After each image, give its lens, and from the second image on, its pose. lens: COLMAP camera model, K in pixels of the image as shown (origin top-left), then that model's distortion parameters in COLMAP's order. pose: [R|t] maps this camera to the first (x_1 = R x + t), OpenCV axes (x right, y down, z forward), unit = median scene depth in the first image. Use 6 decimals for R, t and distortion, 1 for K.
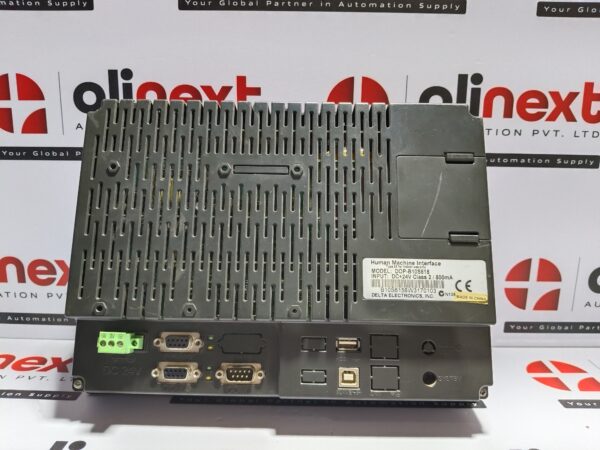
lens RADIAL K [[458.6, 0, 300.0], [0, 458.6, 225.0], [0, 0, 1]] dist [0.006670, -0.053380]
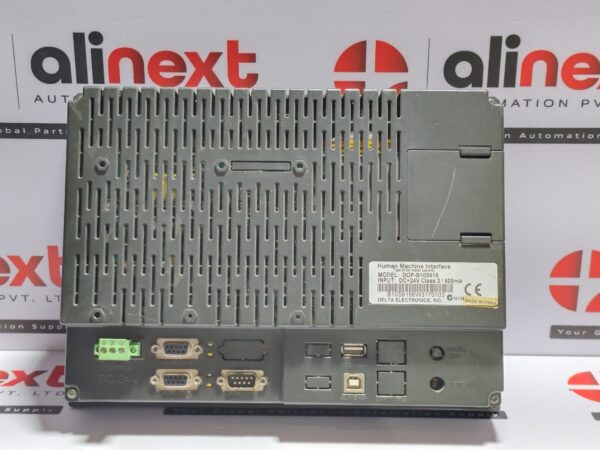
lens RADIAL K [[916.0, 0, 300.0], [0, 916.0, 225.0], [0, 0, 1]] dist [-0.172179, 1.761959]
pose [[0.999966, -0.006017, -0.005617, 0.004073], [0.006559, 0.994754, 0.102090, -0.194514], [0.004973, -0.102123, 0.994759, -0.868033]]
